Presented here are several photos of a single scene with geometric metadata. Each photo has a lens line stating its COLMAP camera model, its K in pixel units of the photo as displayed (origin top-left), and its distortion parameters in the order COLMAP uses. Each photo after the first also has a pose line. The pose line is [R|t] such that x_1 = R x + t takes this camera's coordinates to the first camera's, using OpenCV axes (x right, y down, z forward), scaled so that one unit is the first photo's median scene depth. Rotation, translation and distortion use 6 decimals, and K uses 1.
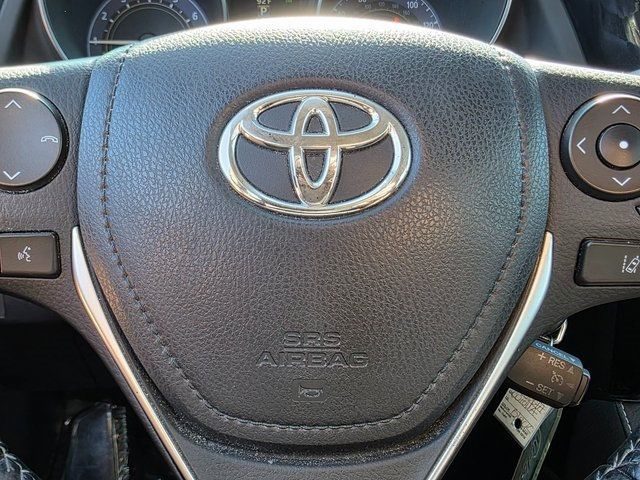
lens RADIAL K [[601.1, 0, 320.0], [0, 601.1, 240.0], [0, 0, 1]] dist [-0.001490, 0.001688]
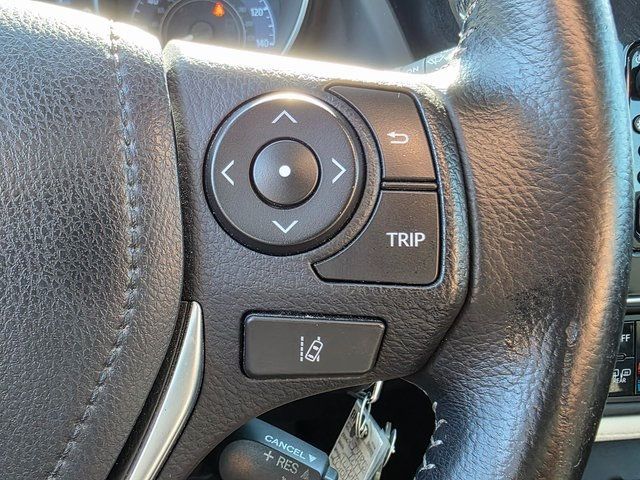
lens RADIAL K [[587.7, 0, 319.5], [0, 587.7, 237.0], [0, 0, 1]] dist [0.011031, 0.010241]
pose [[0.999093, -0.027865, 0.032205, 0.476549], [0.028084, 0.999585, -0.006369, -0.073941], [-0.032014, 0.007268, 0.999461, 0.327714]]
